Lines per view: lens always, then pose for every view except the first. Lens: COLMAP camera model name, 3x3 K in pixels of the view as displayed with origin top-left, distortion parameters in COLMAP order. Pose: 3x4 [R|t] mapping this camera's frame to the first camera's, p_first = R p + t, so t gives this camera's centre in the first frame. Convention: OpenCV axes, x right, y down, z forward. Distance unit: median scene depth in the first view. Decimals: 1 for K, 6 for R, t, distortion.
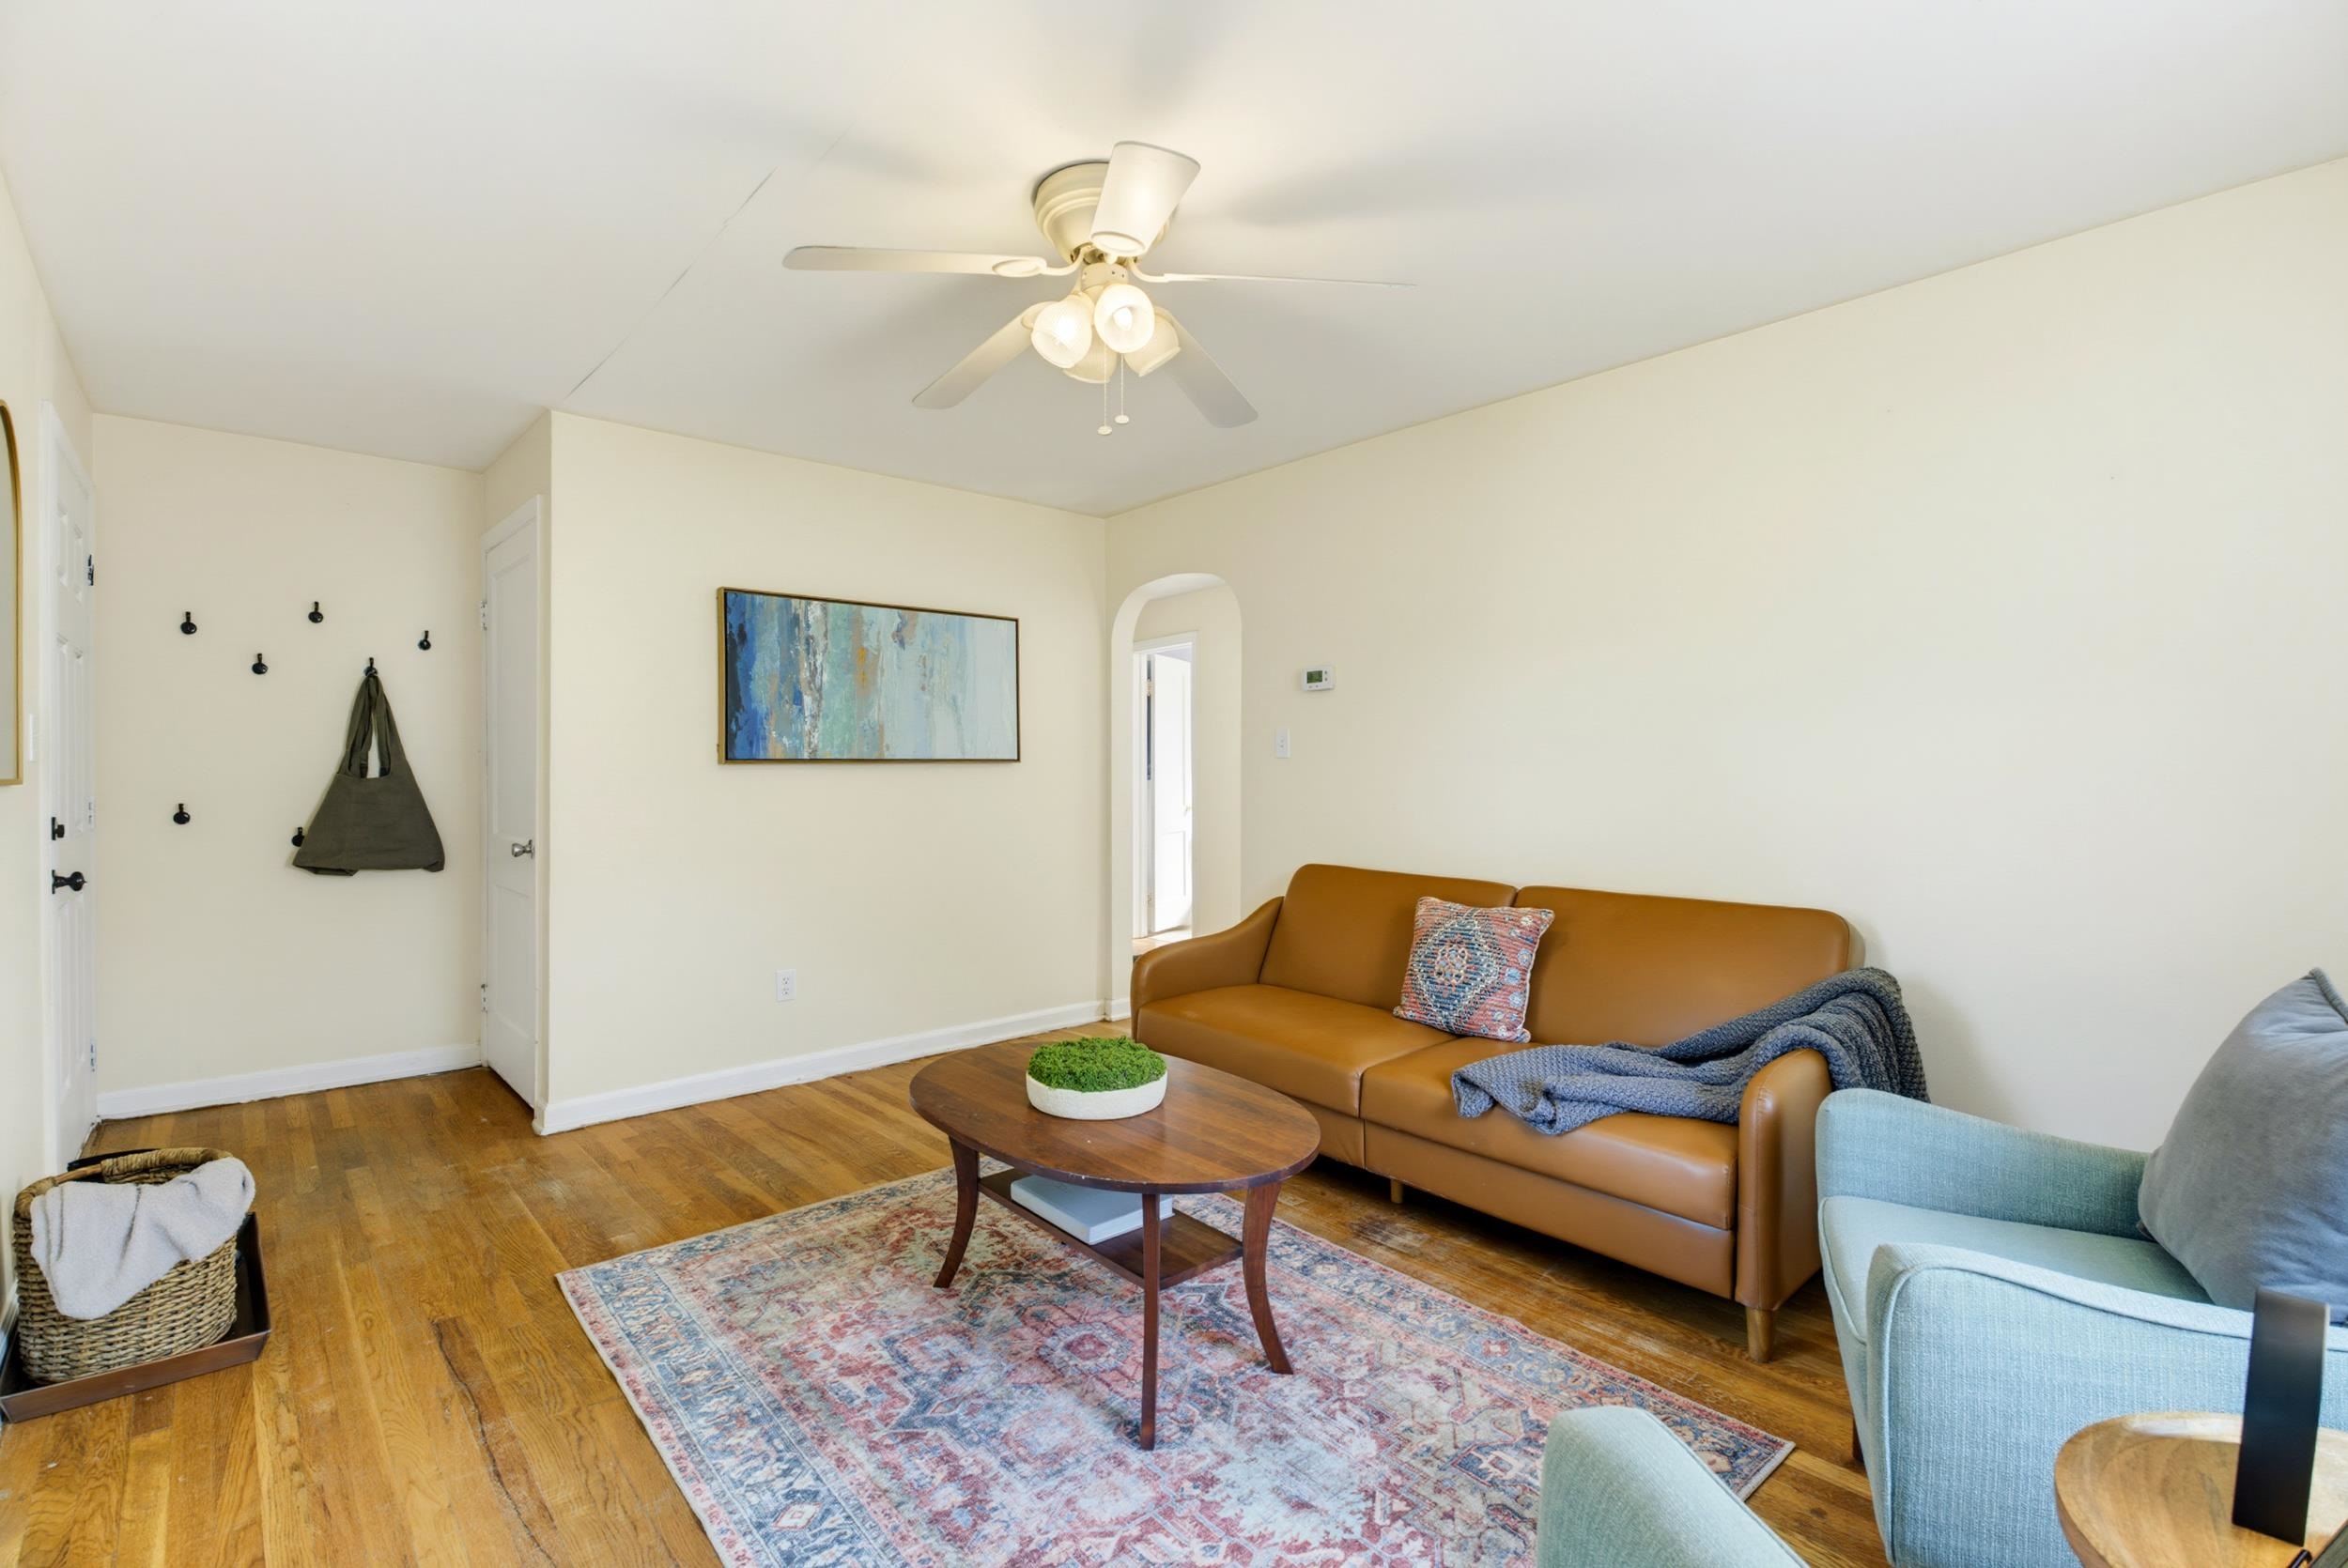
lens RADIAL K [[1045.6, 0, 1174.0], [0, 1045.6, 784.0], [0, 0, 1]] dist [-0.000293, -0.000042]
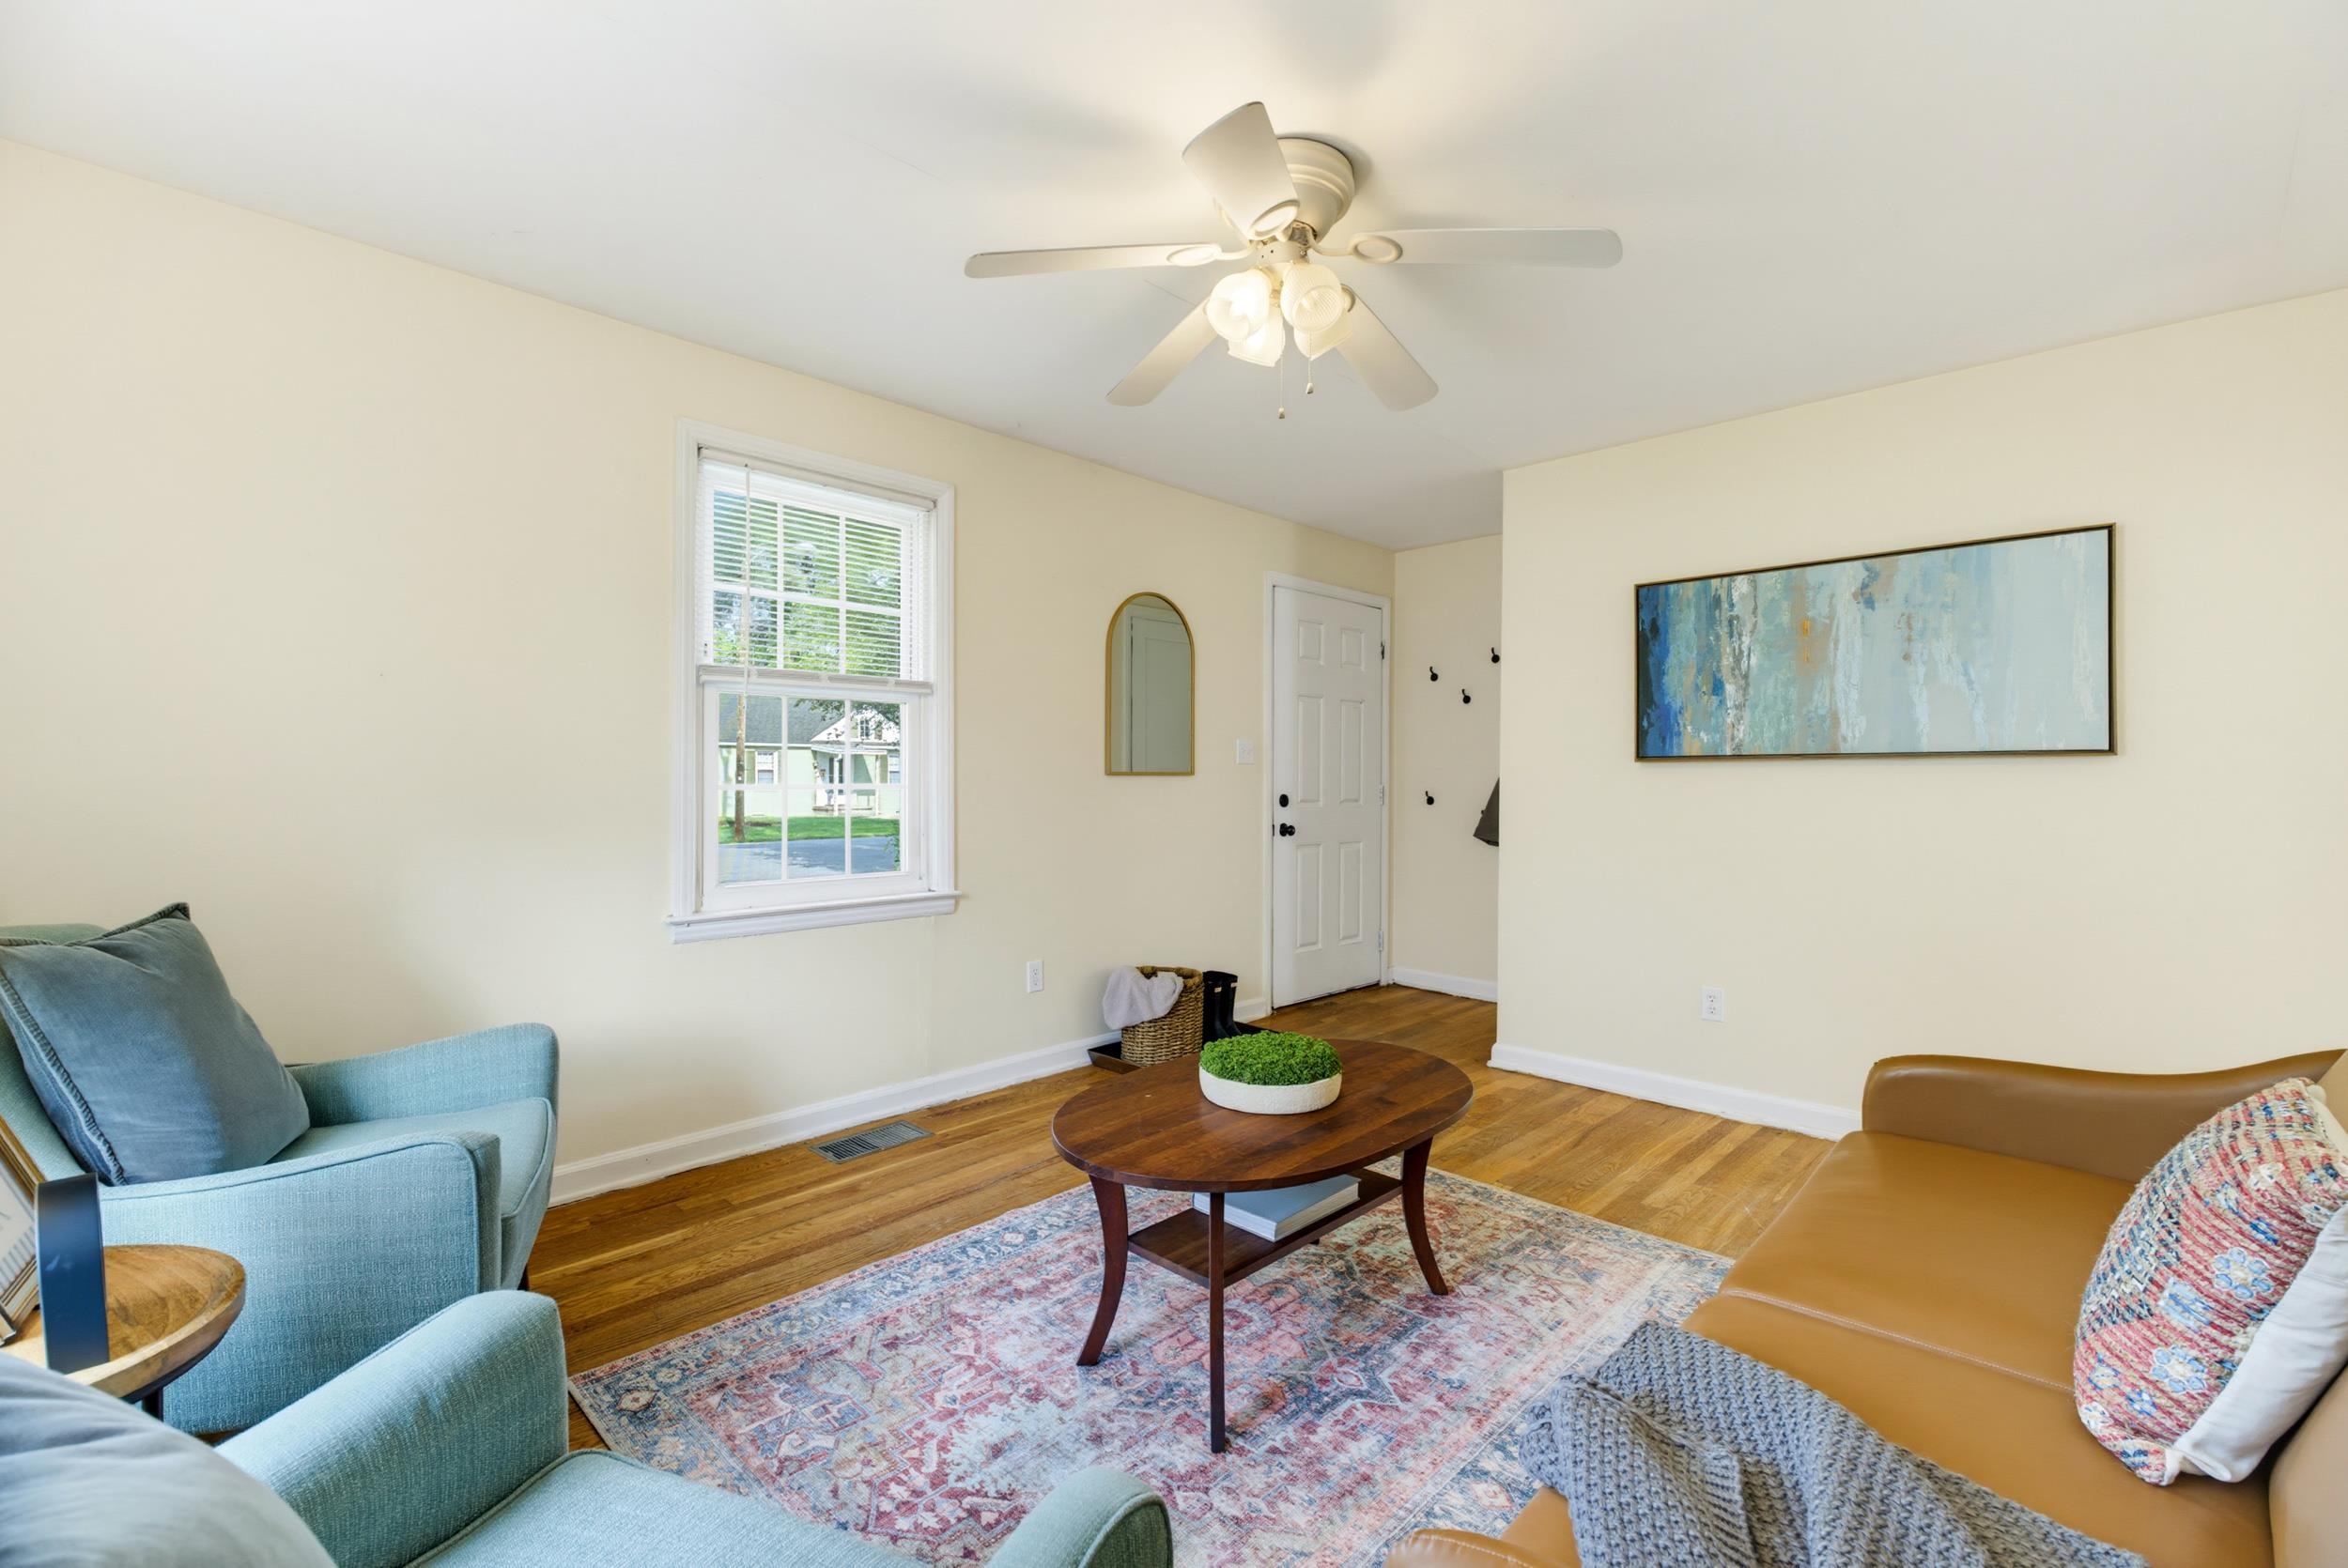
lens RADIAL K [[1045.6, 0, 1174.0], [0, 1045.6, 784.0], [0, 0, 1]] dist [-0.000293, -0.000042]
pose [[0.068766, 0.009971, -0.997583, 0.641419], [-0.016764, 0.999820, 0.008838, 0.000863], [0.997492, 0.016115, 0.068920, 0.592384]]
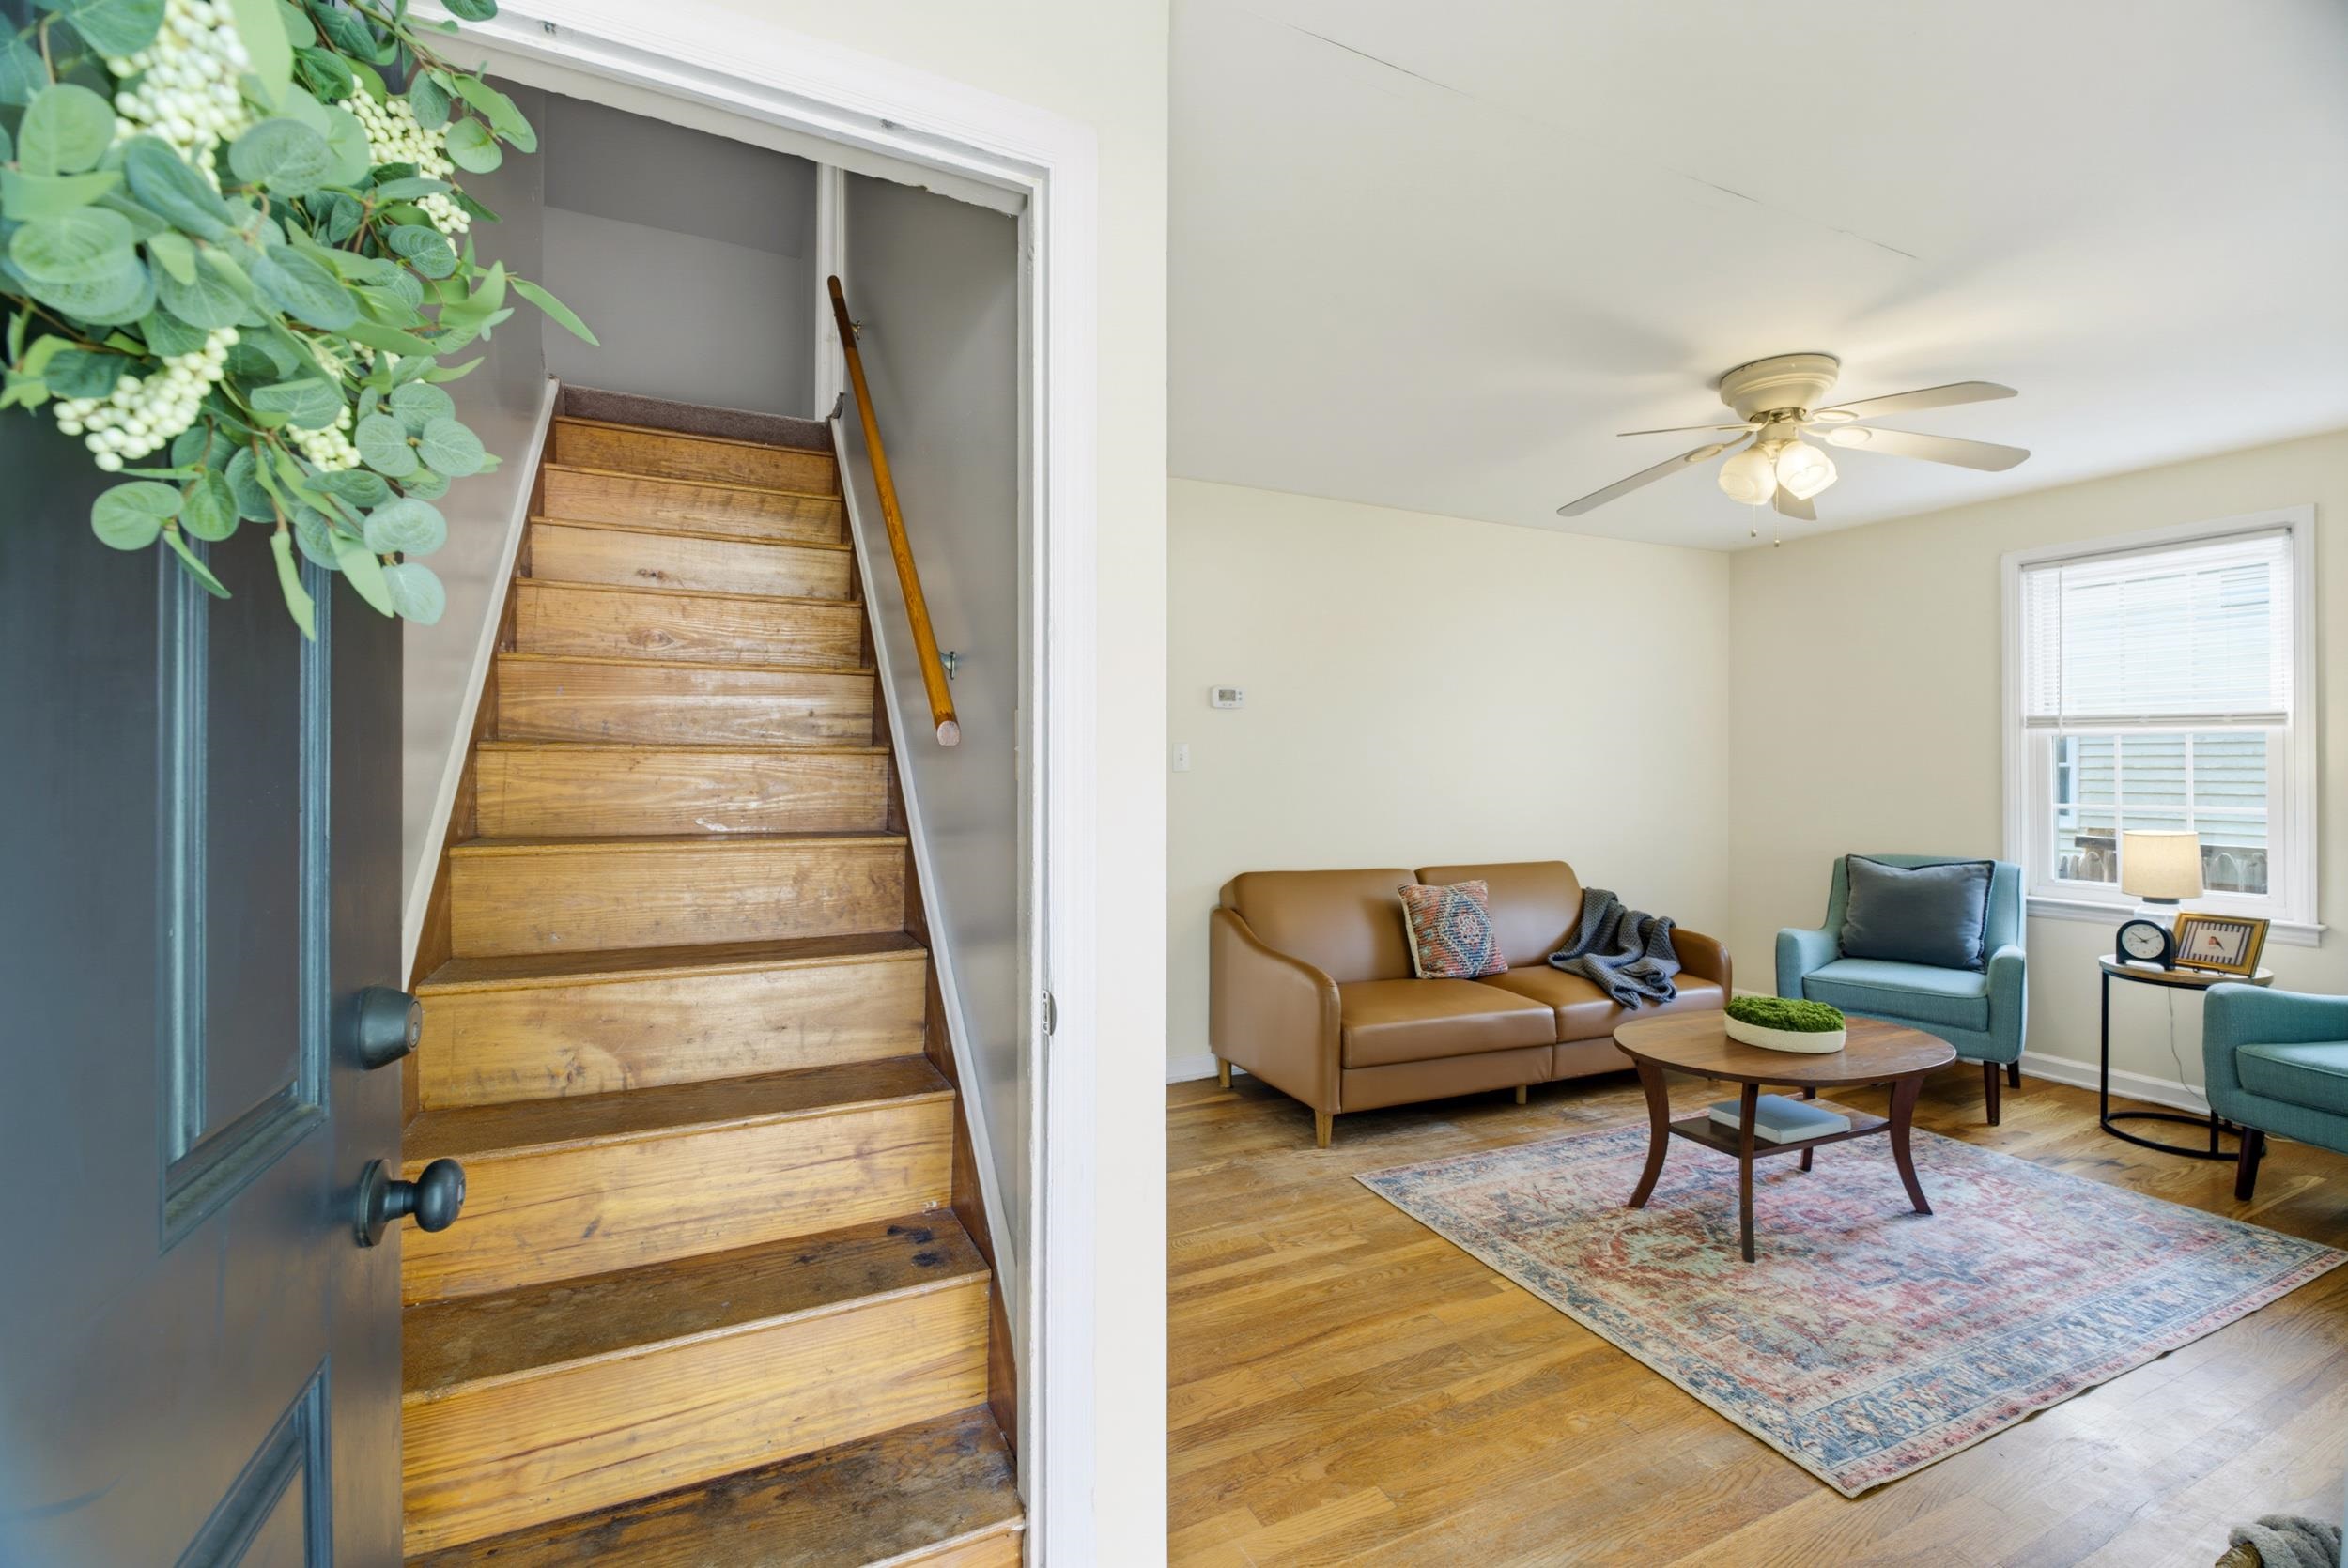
lens RADIAL K [[1003.3, 0, 1177.8], [0, 1003.3, 760.7], [0, 0, 1]] dist [0.009166, -0.010786]
pose [[0.301635, 0.006982, 0.953398, -1.096266], [0.006582, 0.999934, -0.009405, -0.036202], [-0.953401, 0.009112, 0.301569, 0.957869]]
